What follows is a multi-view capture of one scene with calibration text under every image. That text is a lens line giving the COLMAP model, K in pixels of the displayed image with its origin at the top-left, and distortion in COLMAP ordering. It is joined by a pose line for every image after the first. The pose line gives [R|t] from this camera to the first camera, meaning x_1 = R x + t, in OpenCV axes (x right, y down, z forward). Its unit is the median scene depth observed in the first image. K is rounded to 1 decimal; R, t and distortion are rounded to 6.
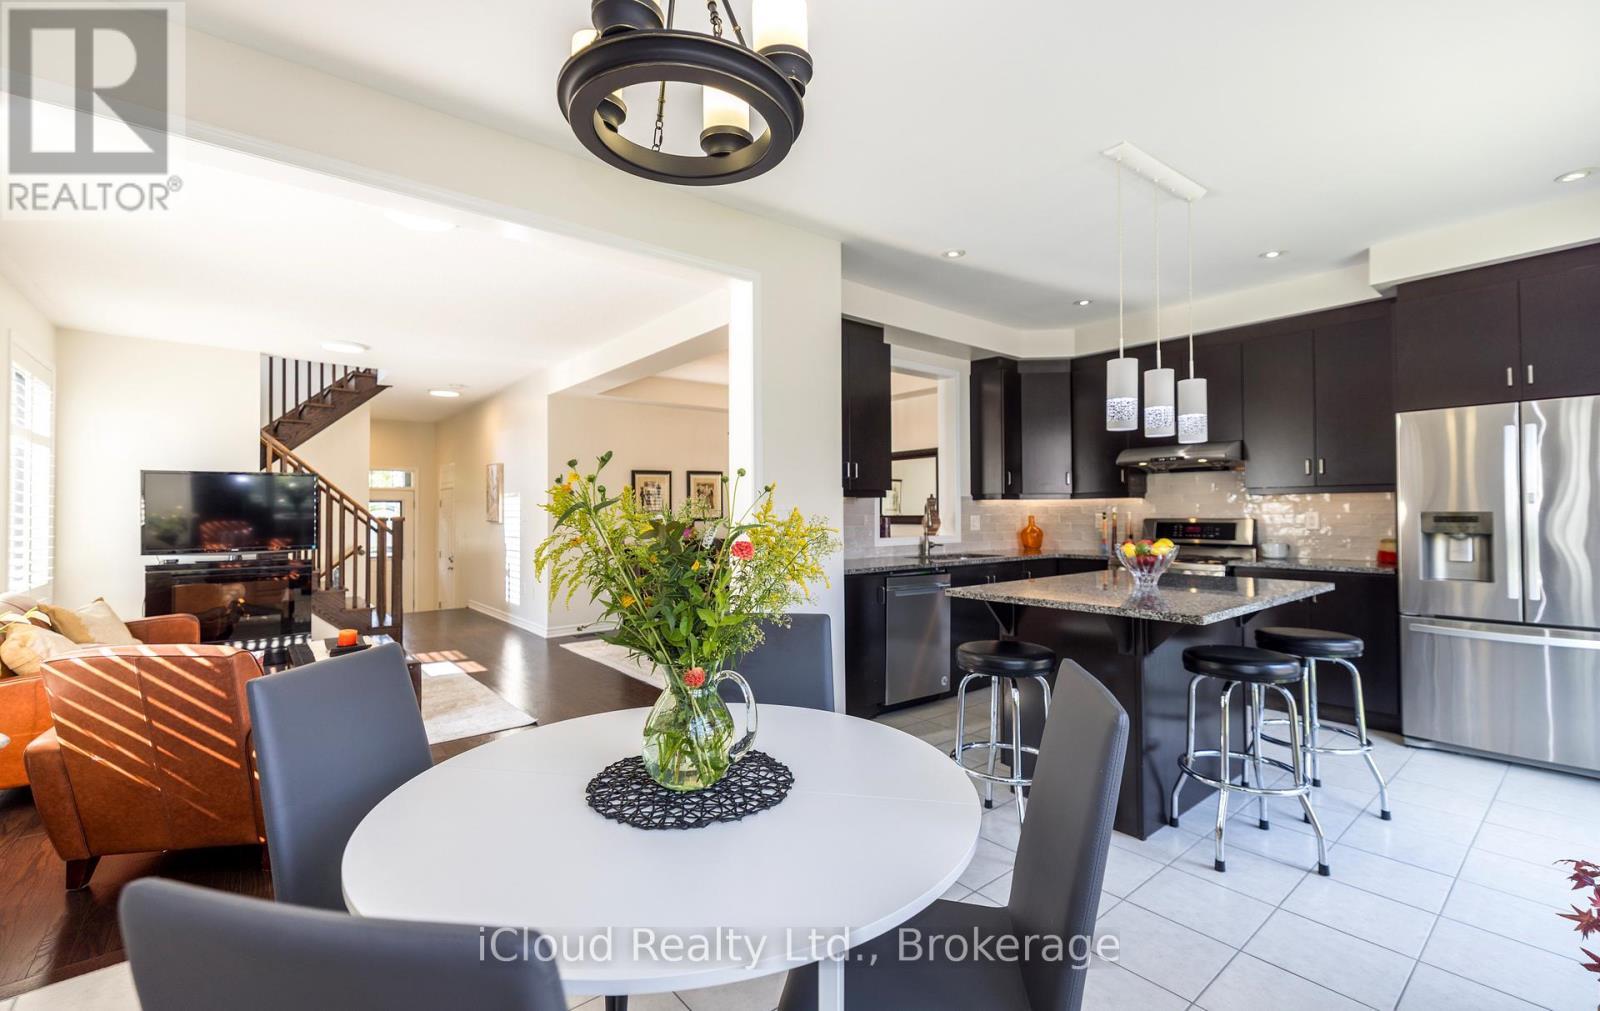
lens RADIAL K [[678.0, 0, 806.3], [0, 678.0, 504.5], [0, 0, 1]] dist [0.001859, -0.001448]
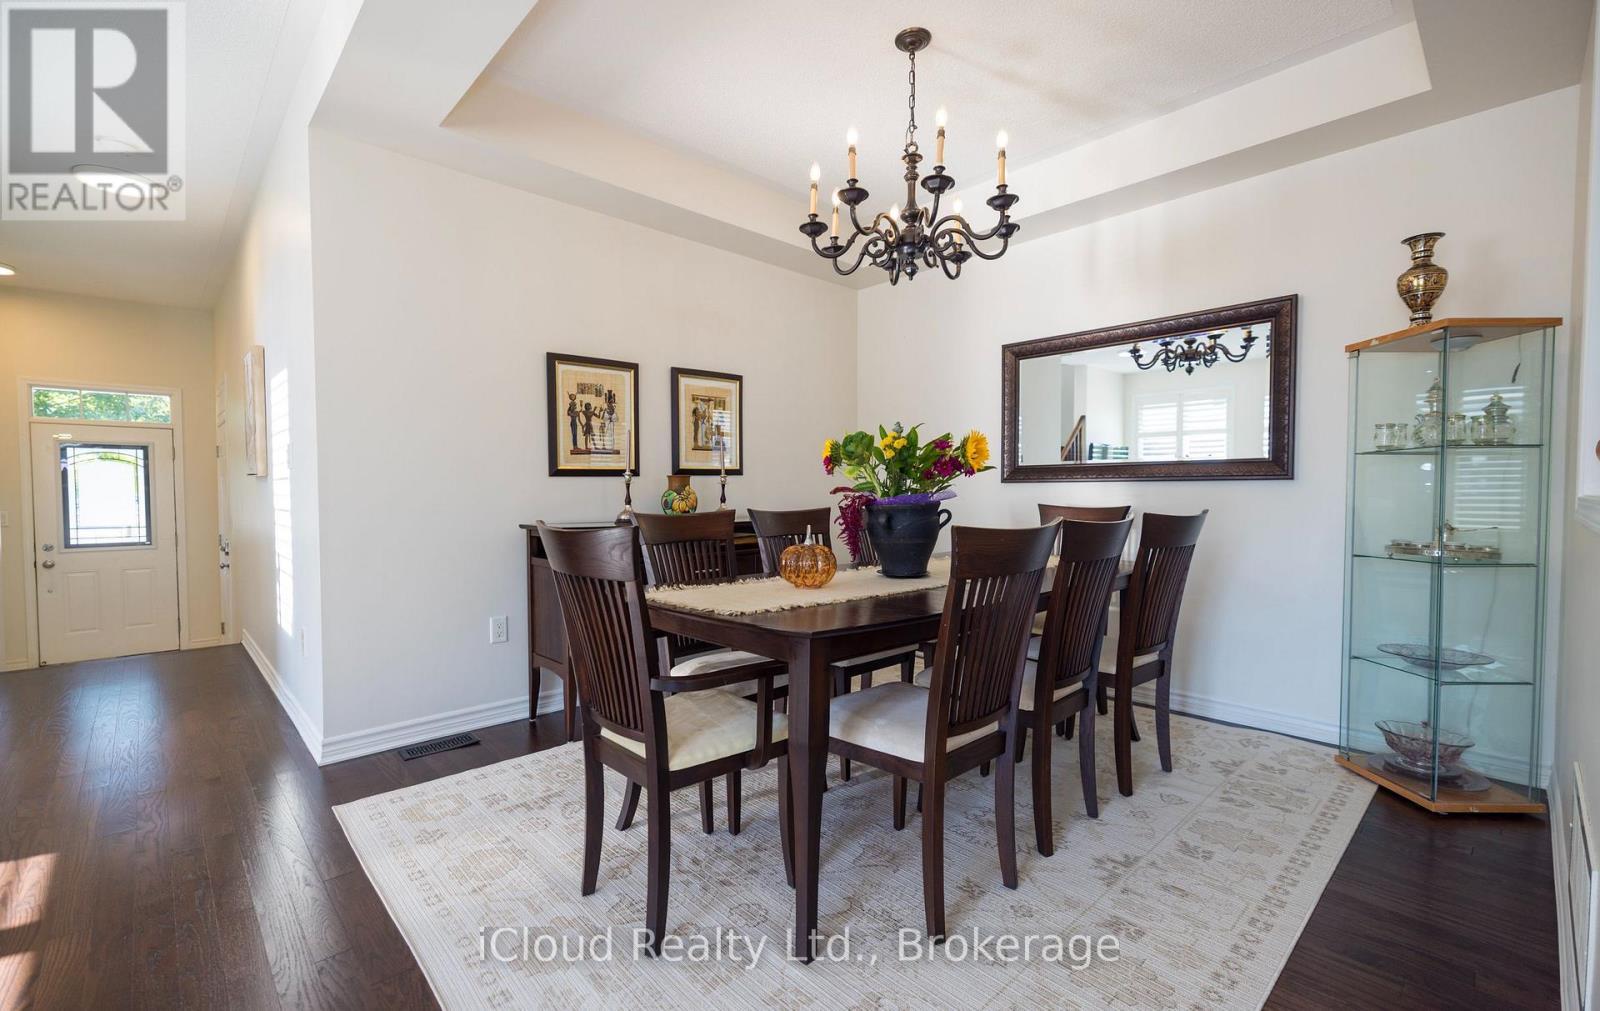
lens RADIAL K [[678.0, 0, 816.7], [0, 678.0, 517.3], [0, 0, 1]] dist [0.001859, -0.001448]
pose [[0.996503, 0.000380, 0.083558, -0.185020], [-0.004851, 0.998566, 0.053312, 0.046380], [-0.083418, -0.053531, 0.995076, 0.831444]]
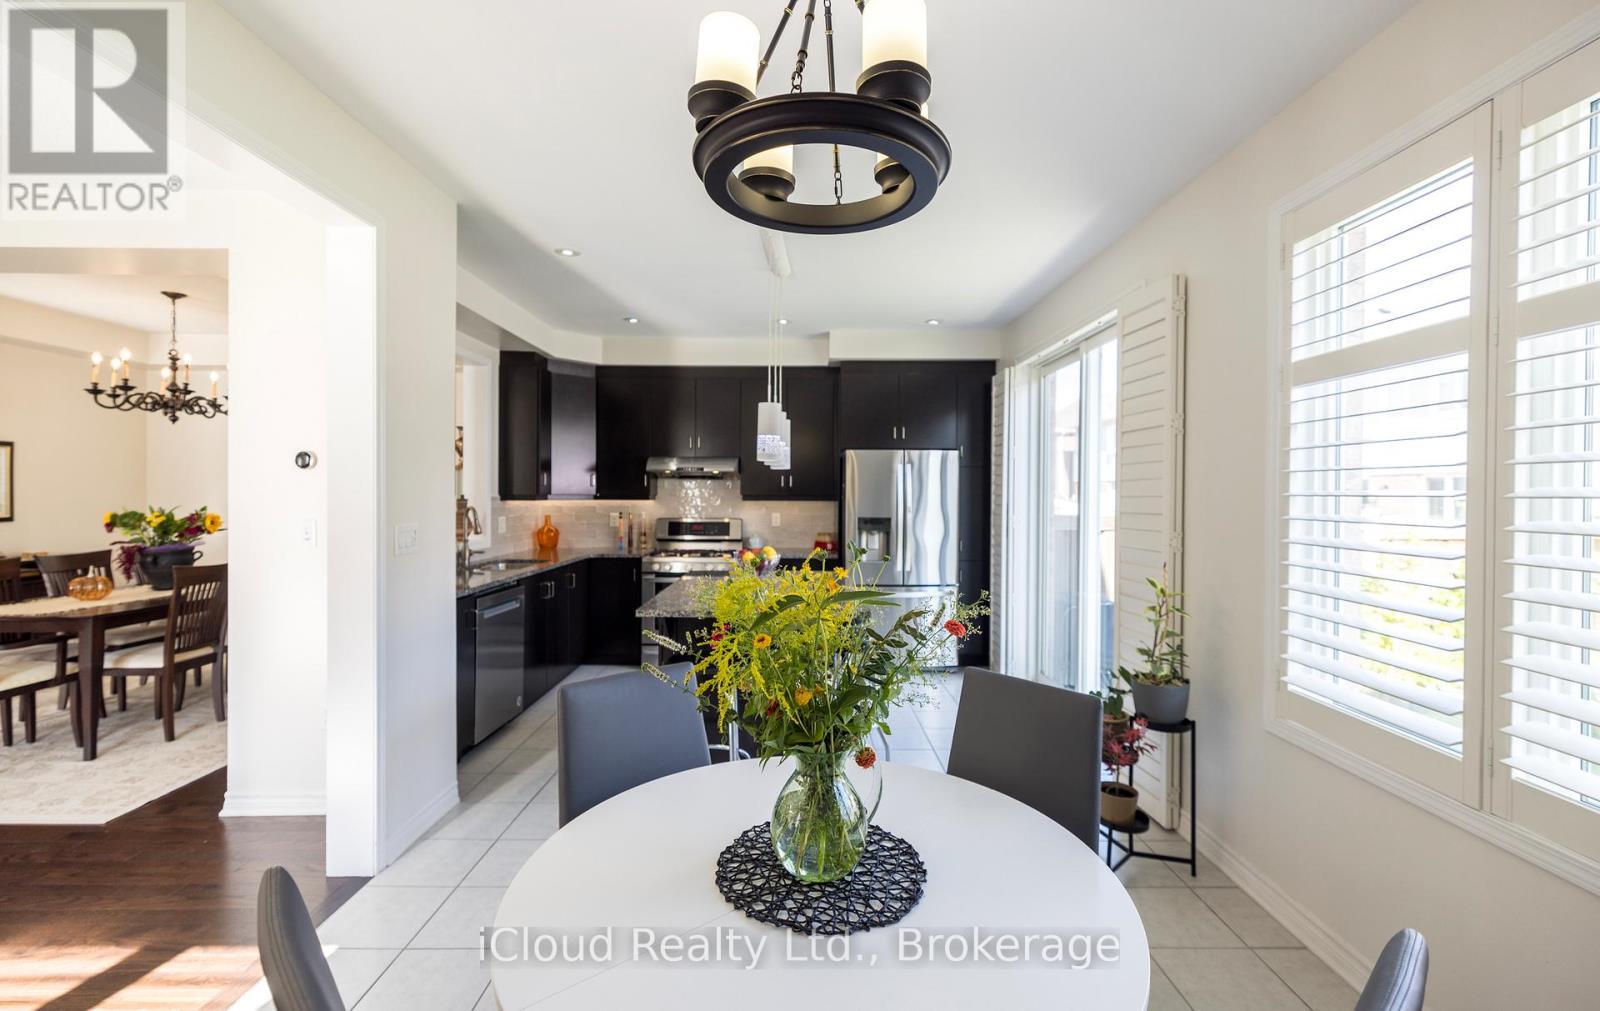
lens RADIAL K [[678.0, 0, 799.1], [0, 678.0, 497.6], [0, 0, 1]] dist [0.001859, -0.001448]
pose [[0.635235, 0.004908, 0.772304, -0.242559], [-0.022065, 0.999687, 0.011796, -0.034615], [-0.772004, -0.024534, 0.635144, 0.106501]]
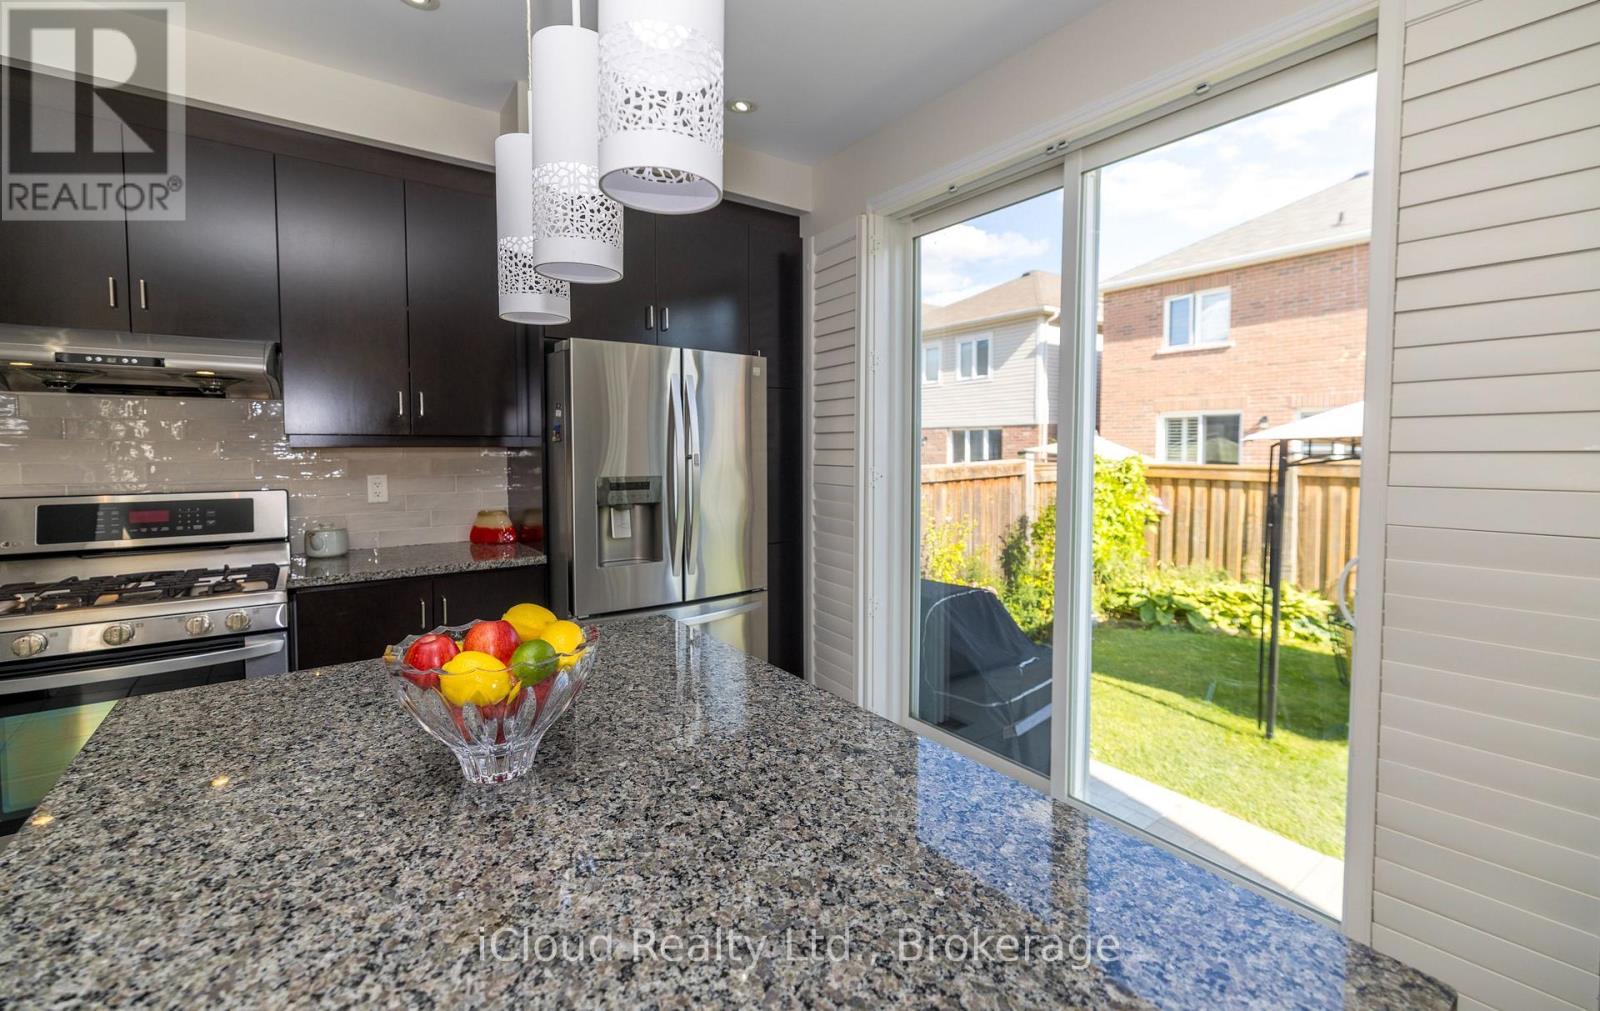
lens RADIAL K [[669.9, 0, 795.0], [0, 669.9, 476.8], [0, 0, 1]] dist [-0.000689, 0.000672]
pose [[0.067704, -0.034008, 0.997126, 0.136069], [-0.013154, 0.999302, 0.034976, -0.013813], [-0.997619, -0.015484, 0.067210, 0.525135]]
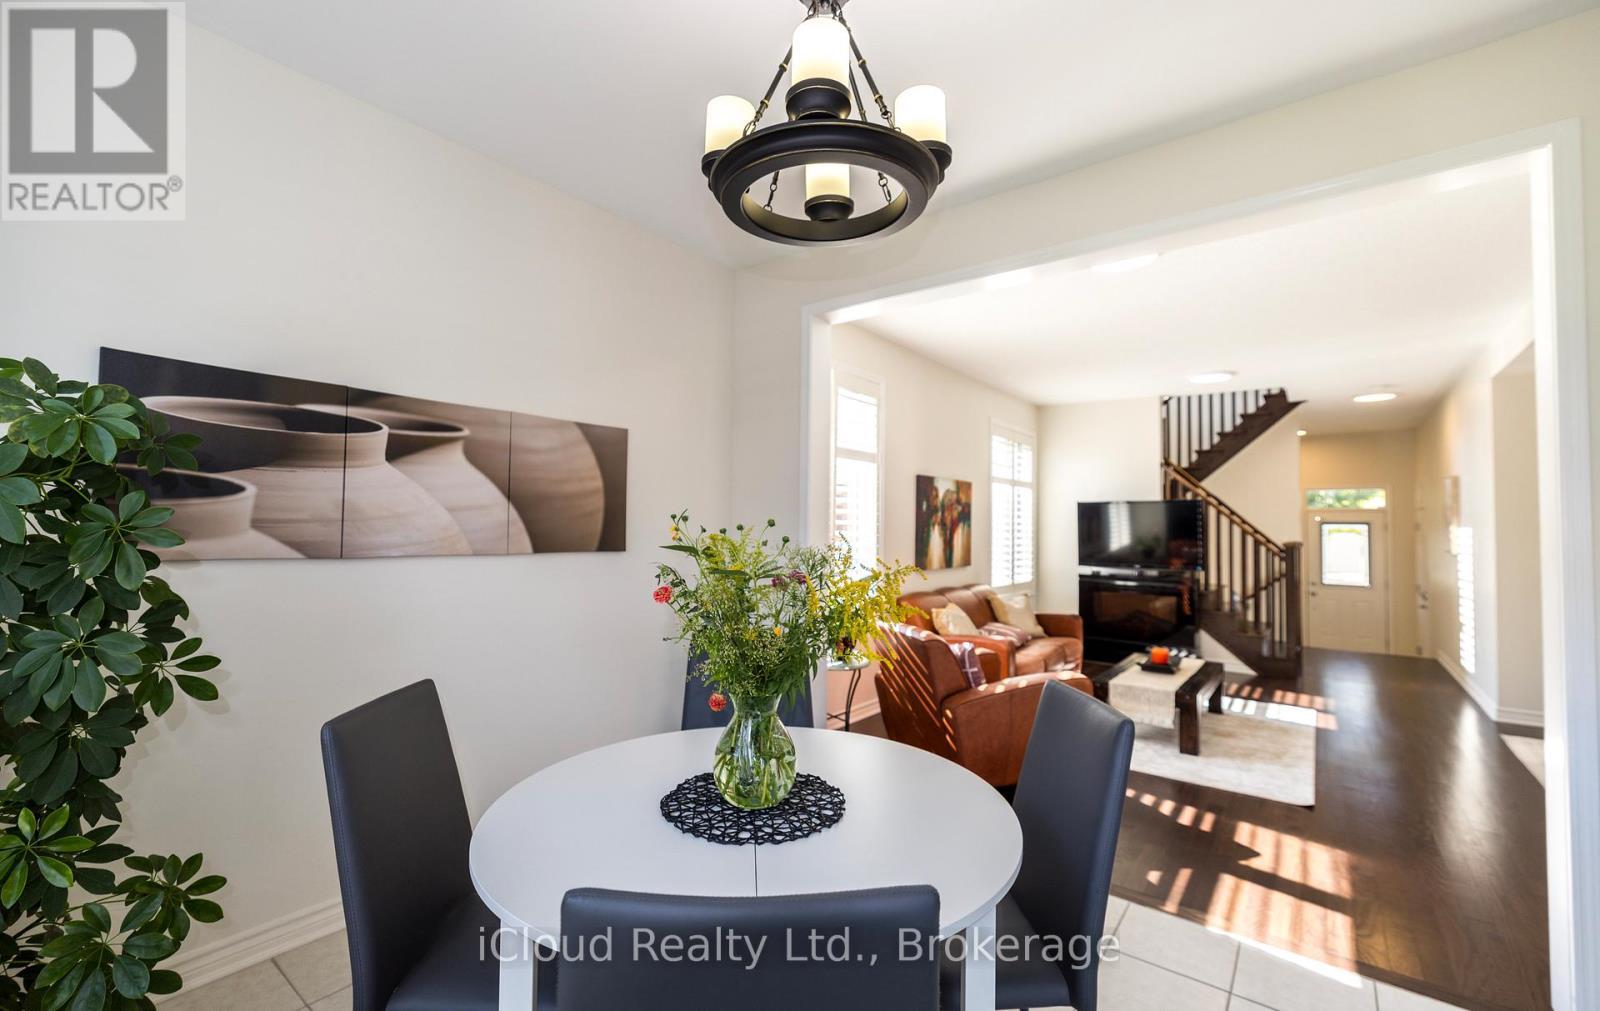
lens RADIAL K [[678.0, 0, 788.9], [0, 678.0, 503.9], [0, 0, 1]] dist [0.001859, -0.001448]
pose [[0.209839, -0.023949, -0.977443, 0.220589], [-0.002195, 0.999686, -0.024965, -0.014002], [0.977734, 0.007384, 0.209720, 0.185786]]
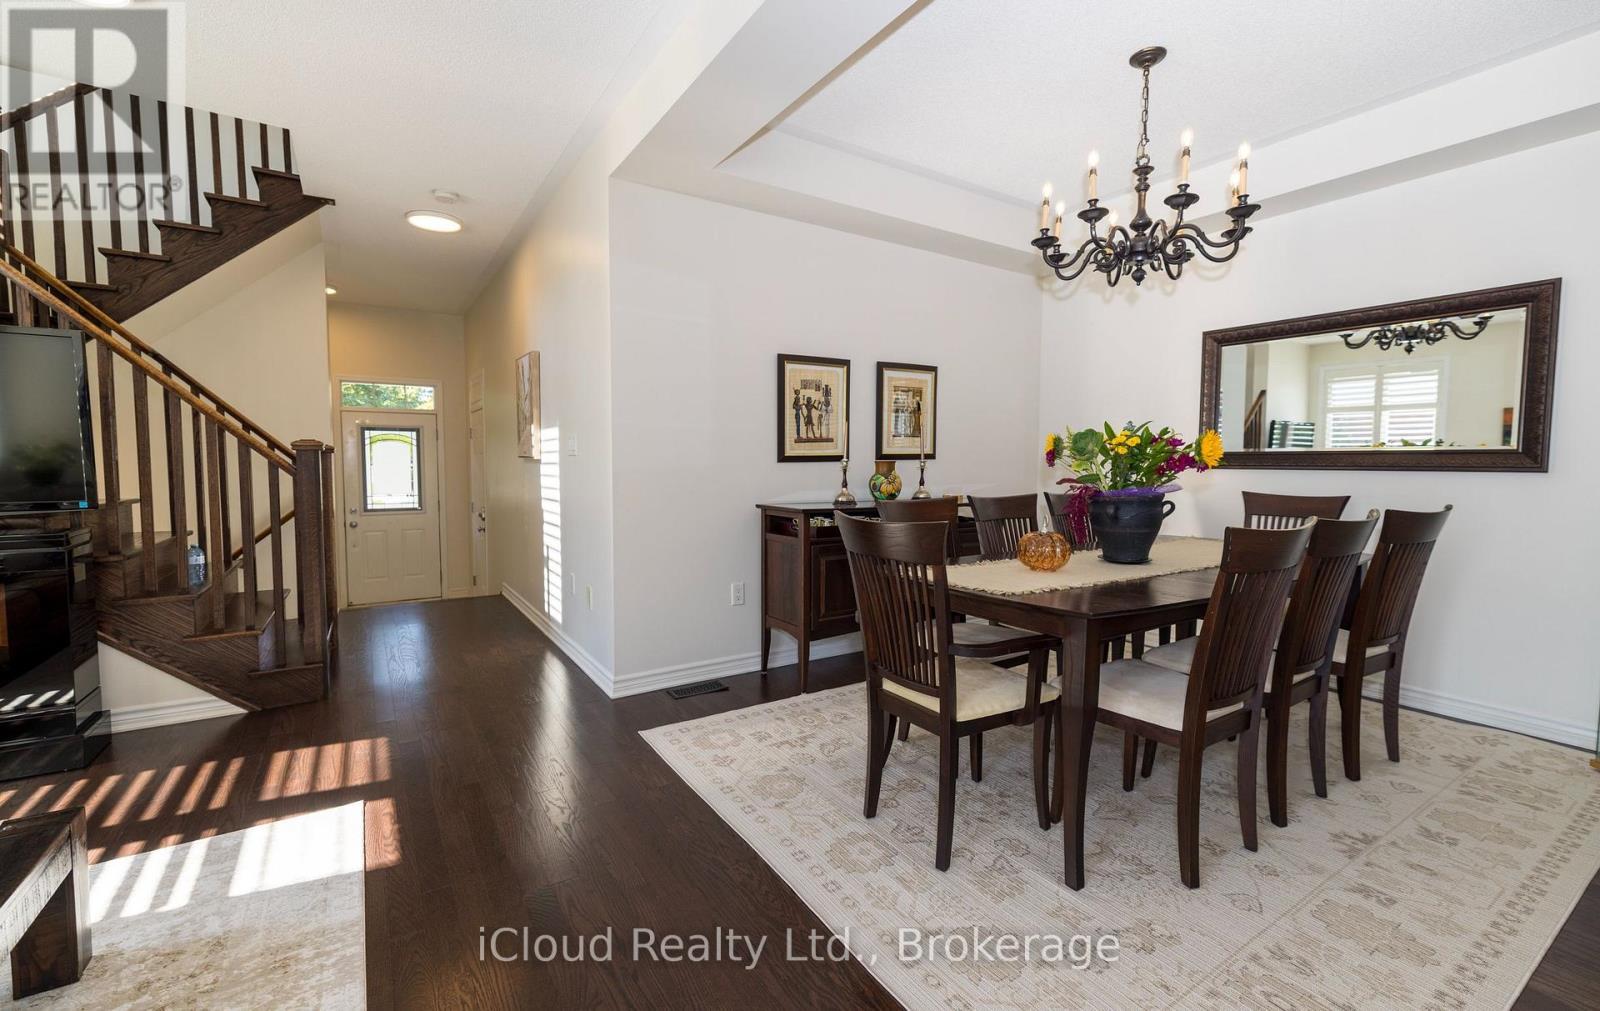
lens RADIAL K [[678.0, 0, 814.8], [0, 678.0, 502.9], [0, 0, 1]] dist [0.001859, -0.001448]
pose [[0.995129, 0.015969, -0.097282, -0.275182], [-0.008414, 0.996951, 0.077579, 0.028900], [0.098225, -0.076382, 0.992229, 0.763109]]
